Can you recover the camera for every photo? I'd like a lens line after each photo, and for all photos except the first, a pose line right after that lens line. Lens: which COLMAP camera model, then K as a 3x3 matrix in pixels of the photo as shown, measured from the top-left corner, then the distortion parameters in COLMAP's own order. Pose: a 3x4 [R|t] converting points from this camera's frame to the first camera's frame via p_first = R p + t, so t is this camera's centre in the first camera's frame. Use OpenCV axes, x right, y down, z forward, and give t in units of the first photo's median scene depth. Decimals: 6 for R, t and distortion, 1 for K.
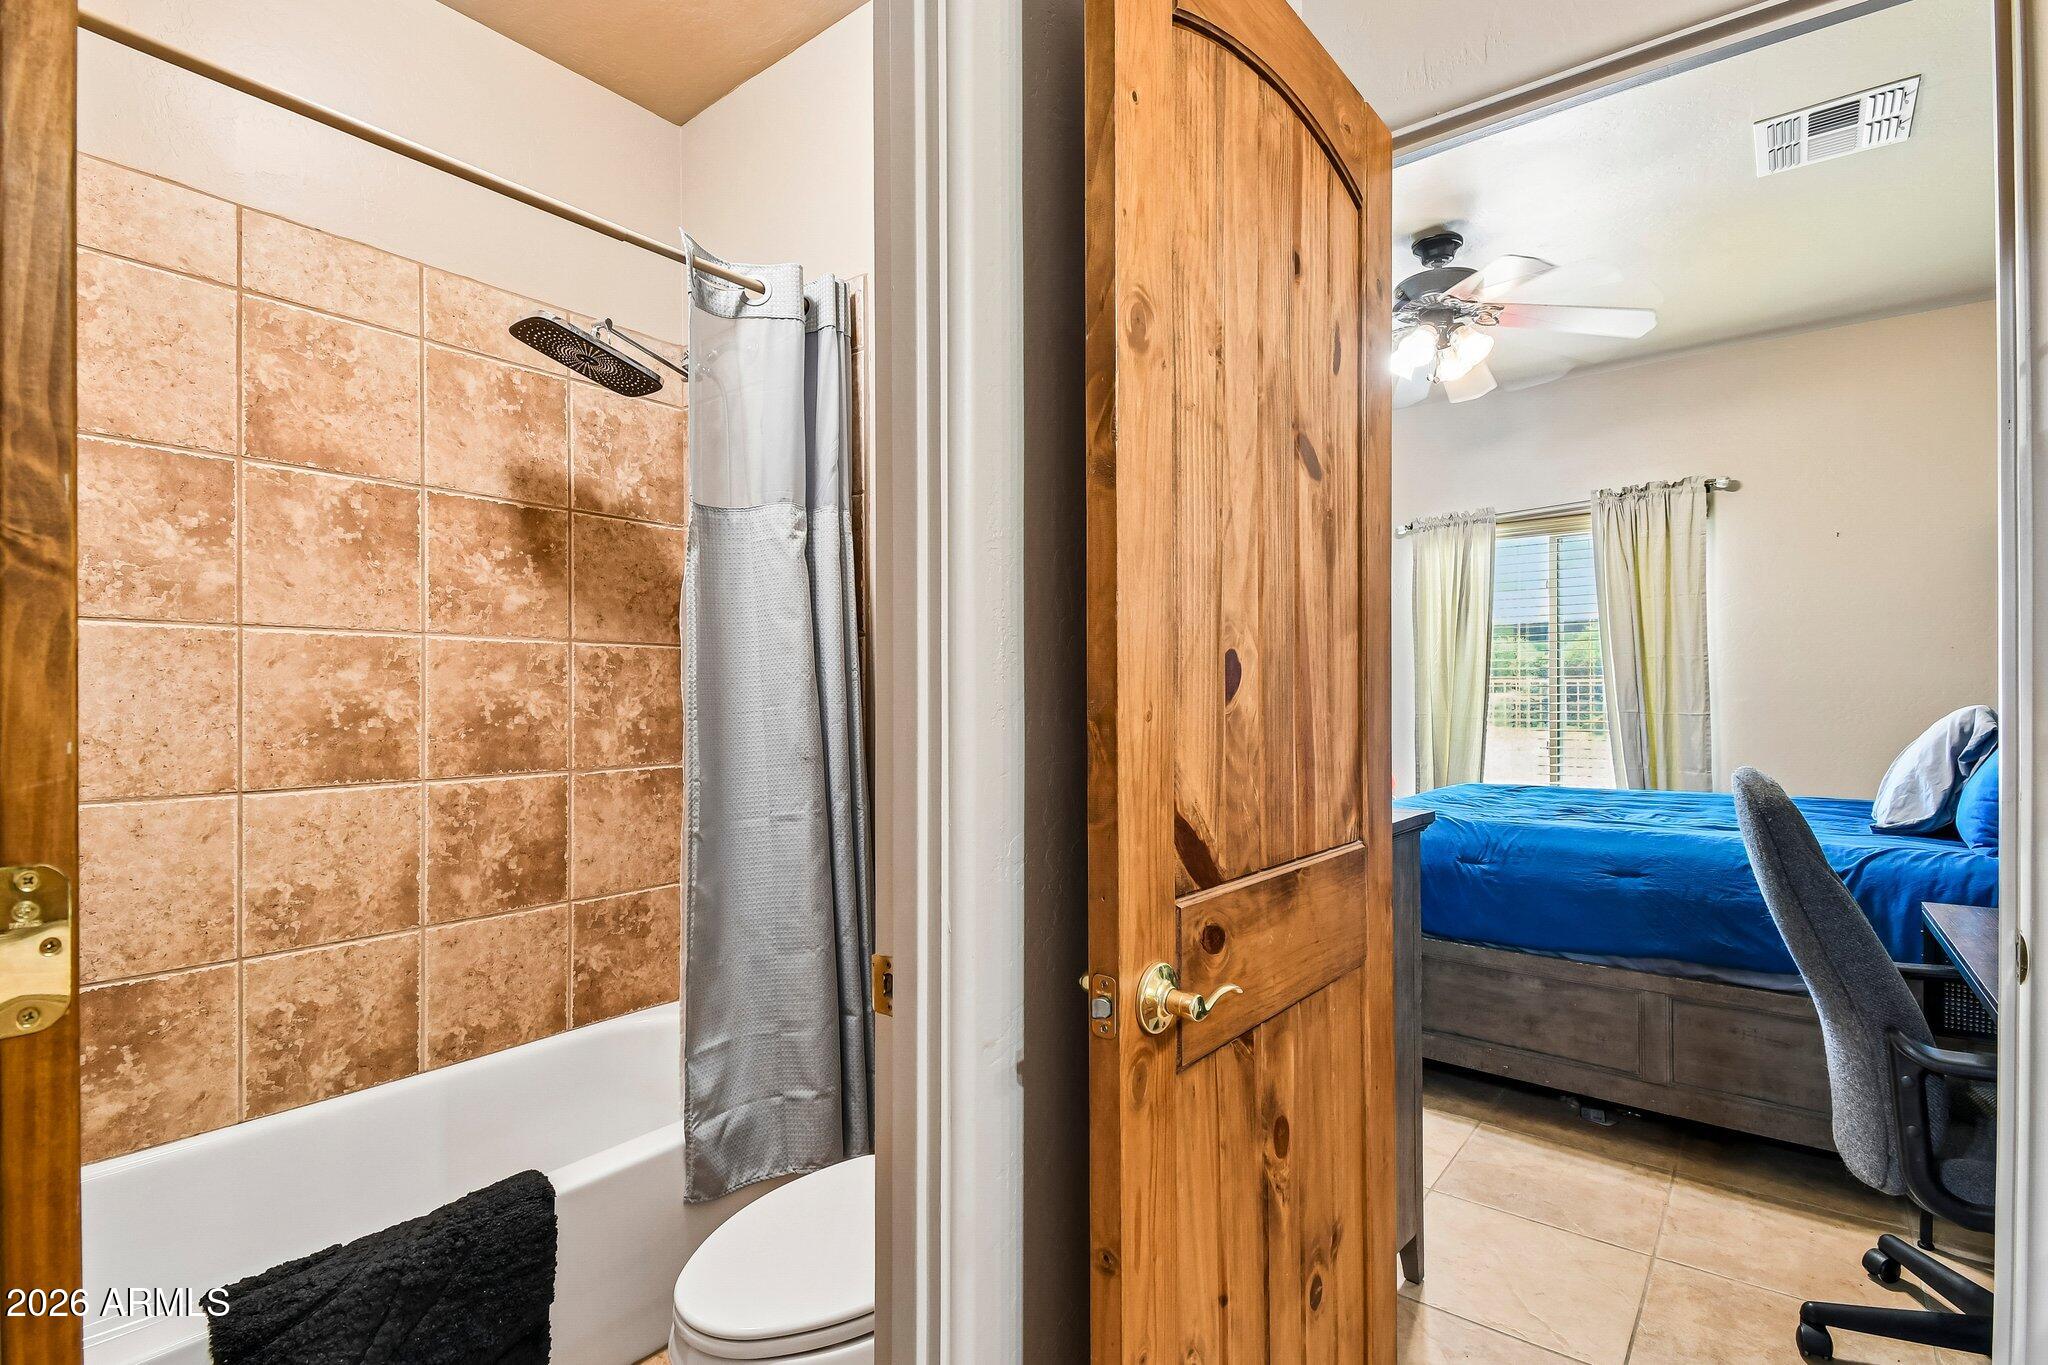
lens RADIAL K [[936.6, 0, 1024.0], [0, 936.6, 682.5], [0, 0, 1]] dist [0.033384, -0.031615]
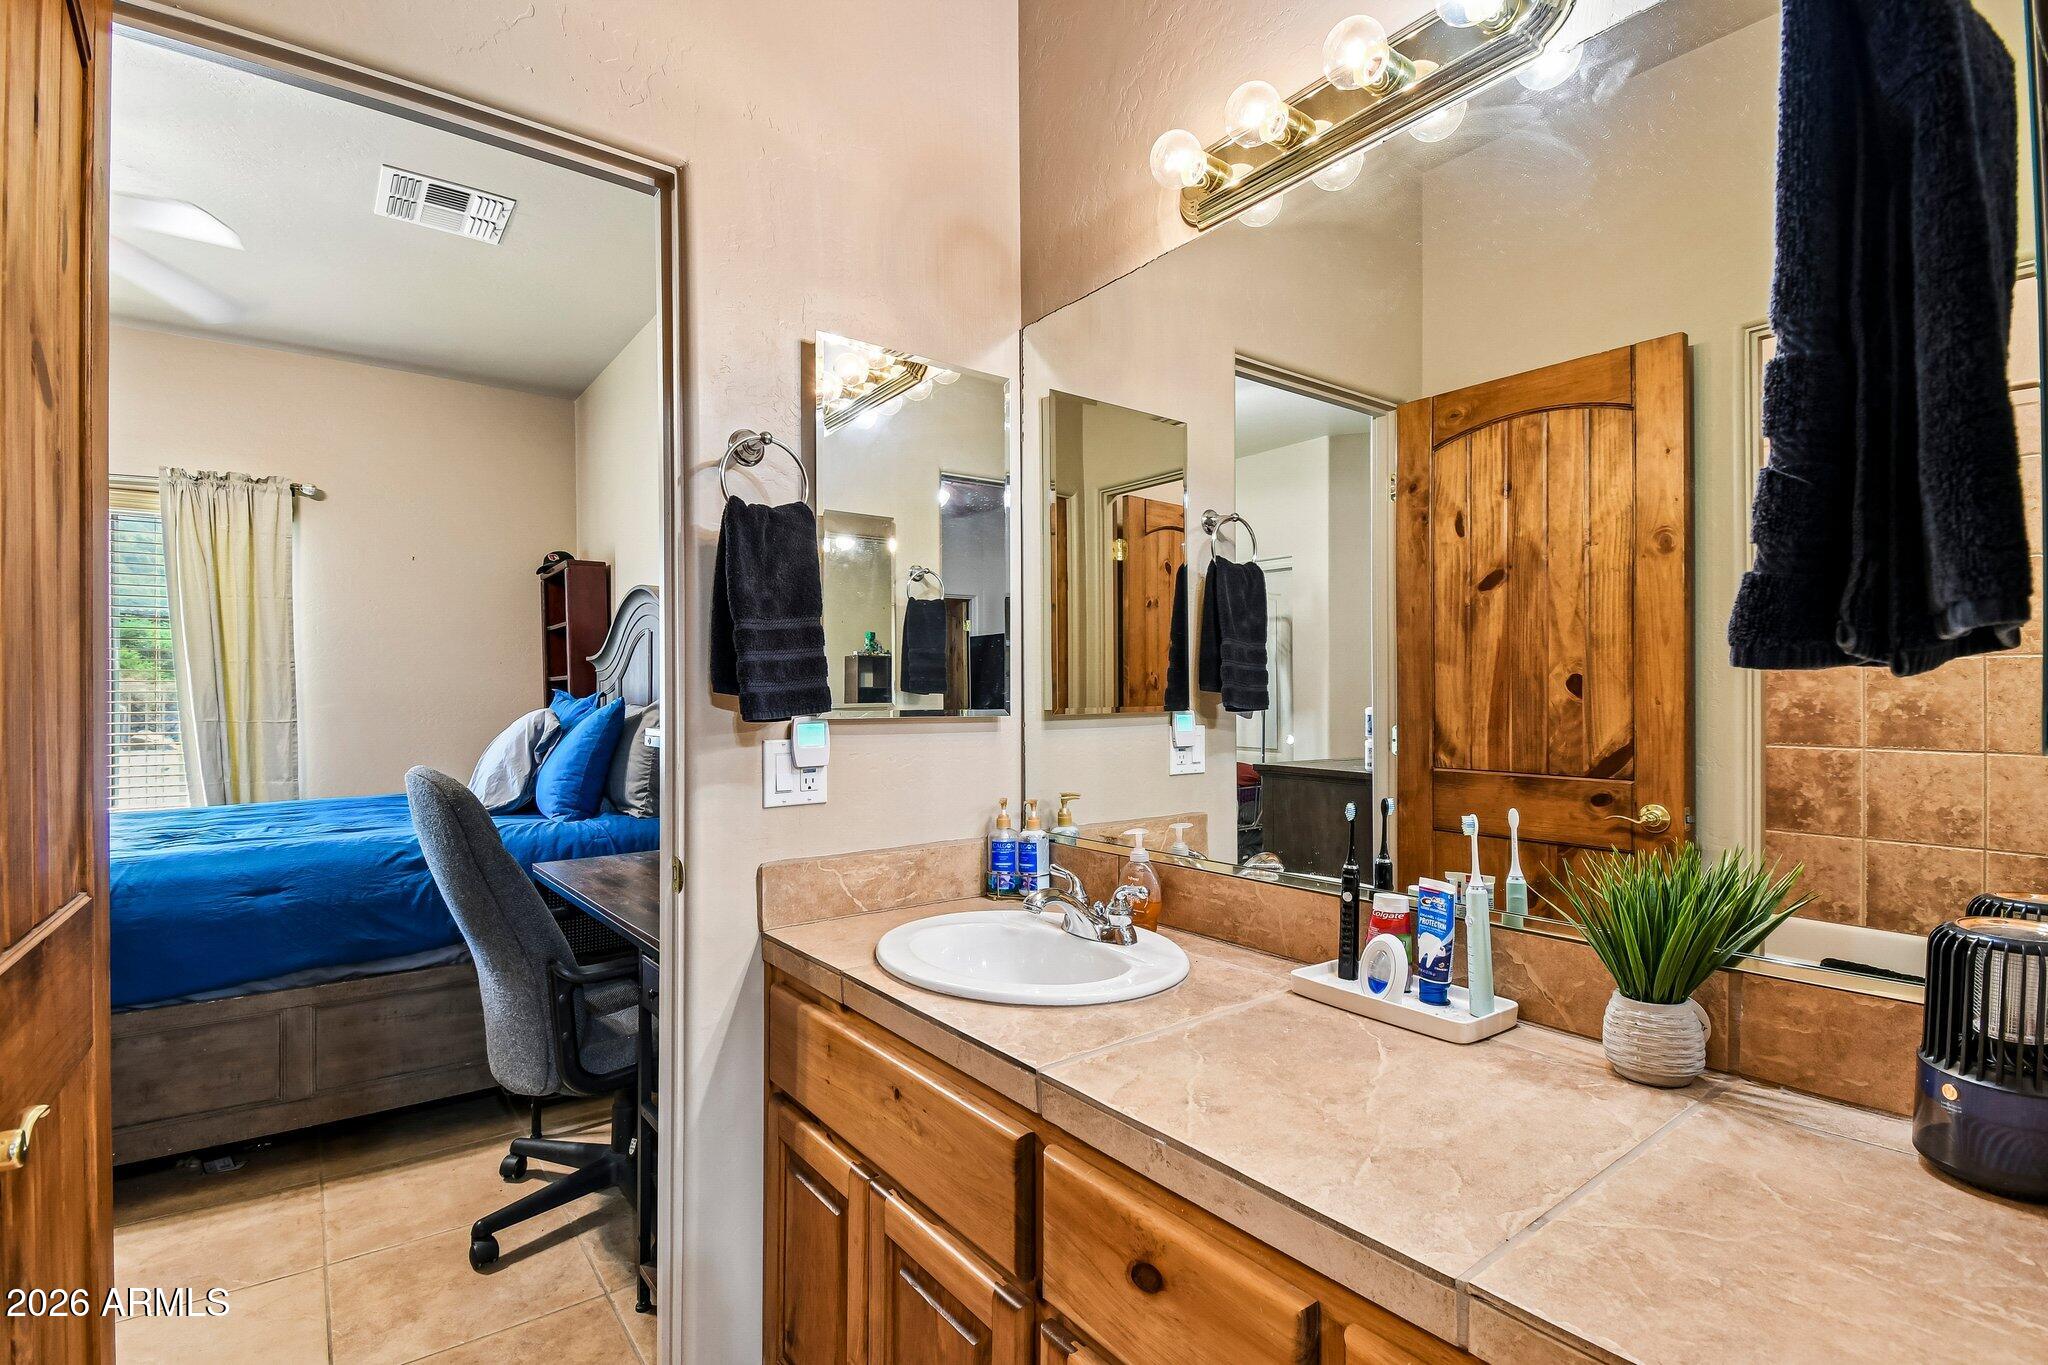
lens RADIAL K [[933.7, 0, 1055.3], [0, 933.7, 686.4], [0, 0, 1]] dist [0.002128, -0.019307]
pose [[0.208439, 0.011701, 0.977965, -0.103077], [-0.007906, 0.999916, -0.010279, 0.001538], [-0.978003, -0.005589, 0.208514, 0.039924]]
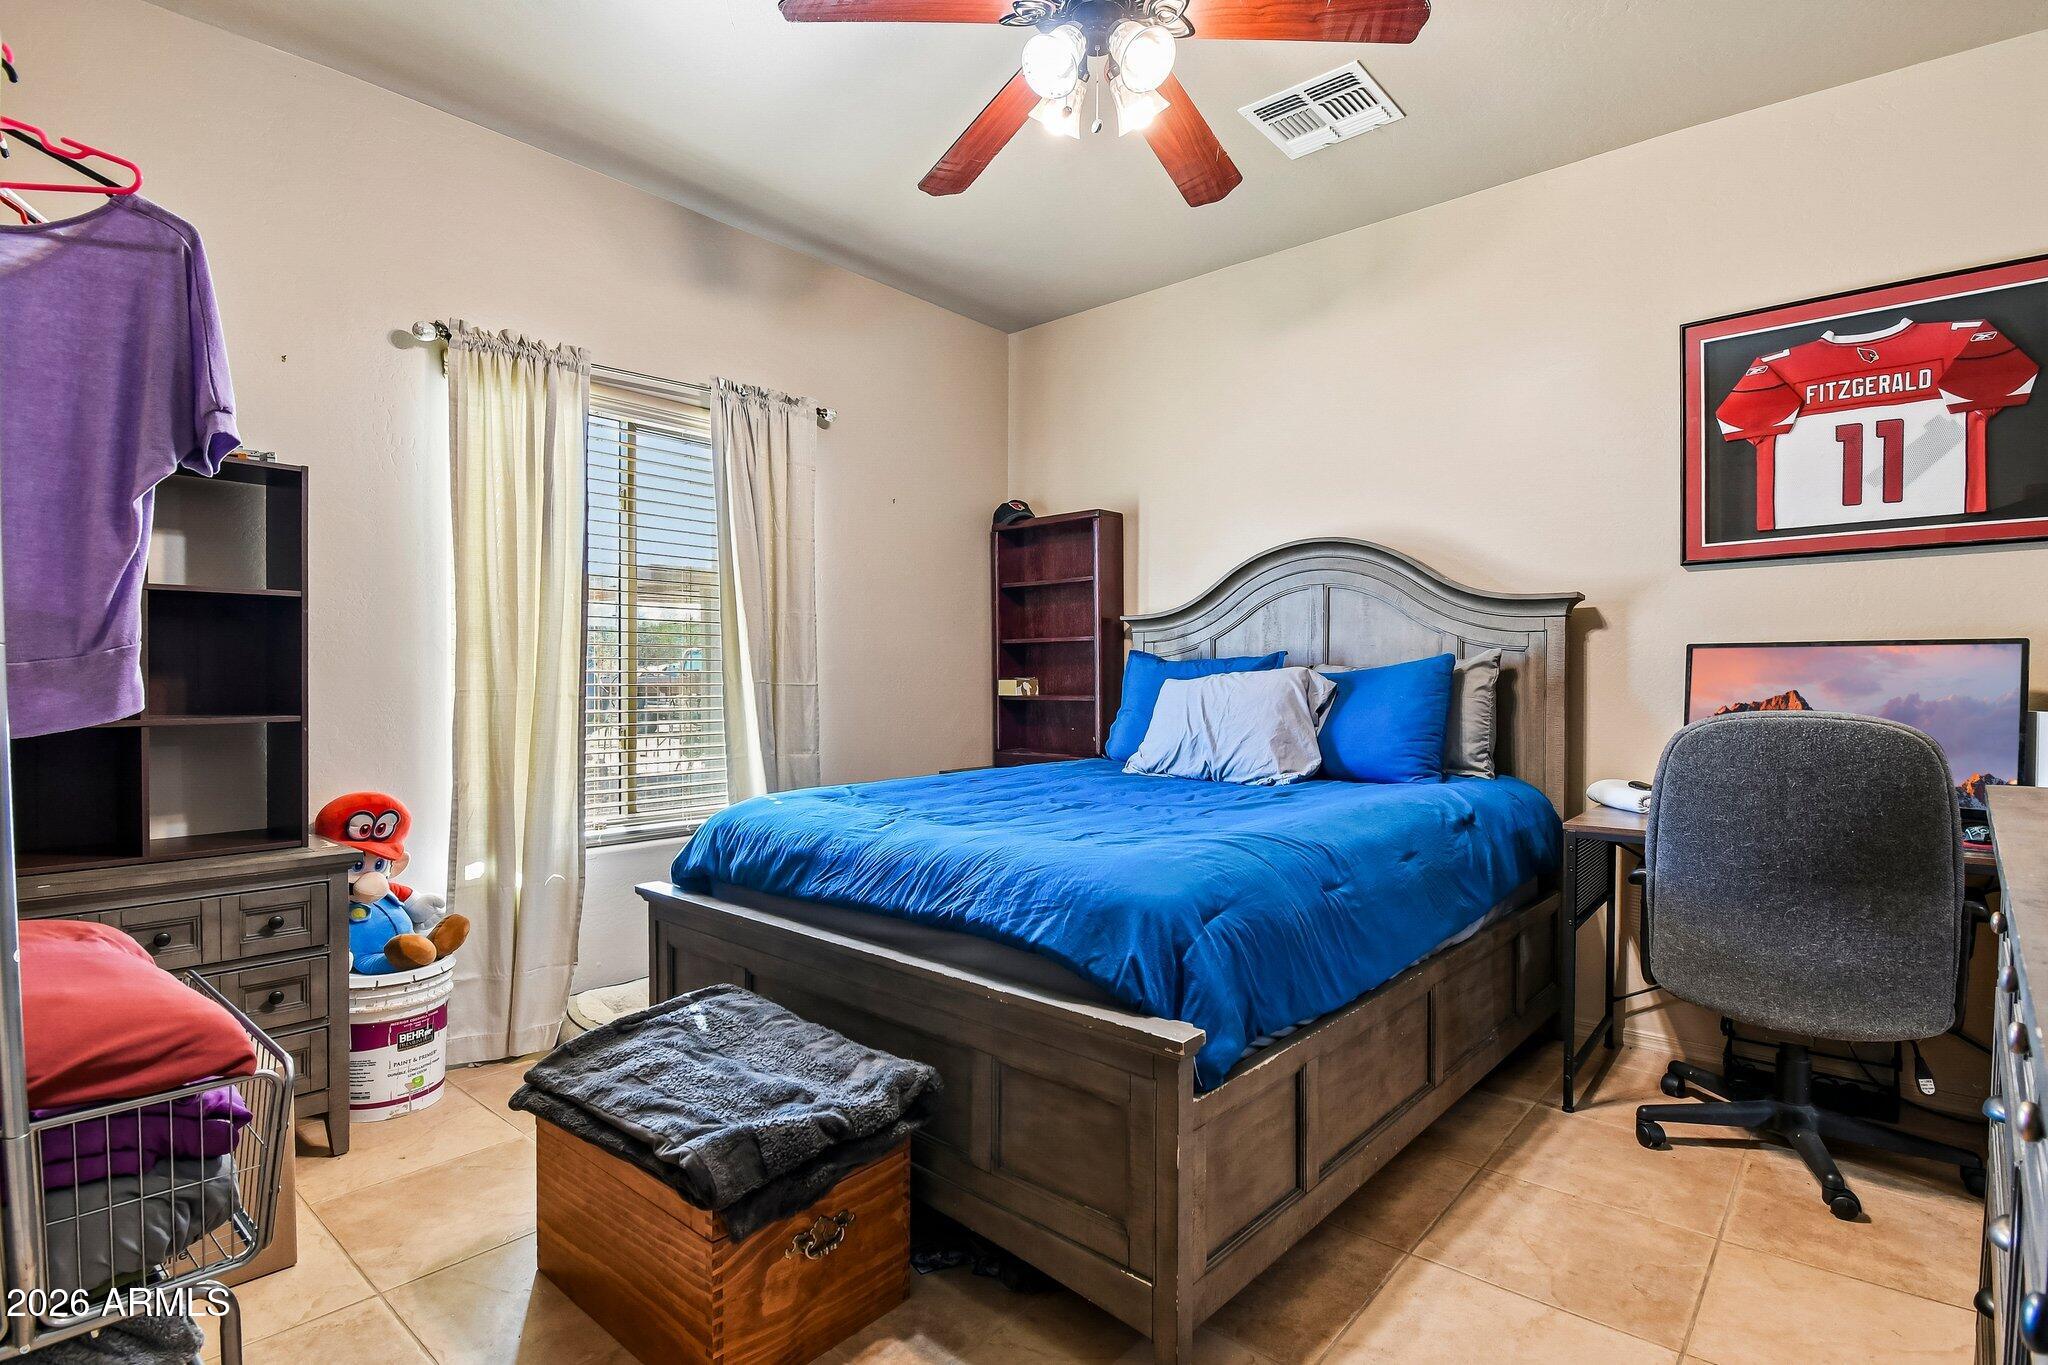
lens RADIAL K [[1012.0, 0, 1024.0], [0, 1012.0, 682.5], [0, 0, 1]] dist [0.001153, -0.015850]
pose [[0.034424, 0.001176, 0.999407, -0.293665], [-0.013185, 0.999913, -0.000723, 0.053556], [-0.999320, -0.013152, 0.034436, 1.372893]]
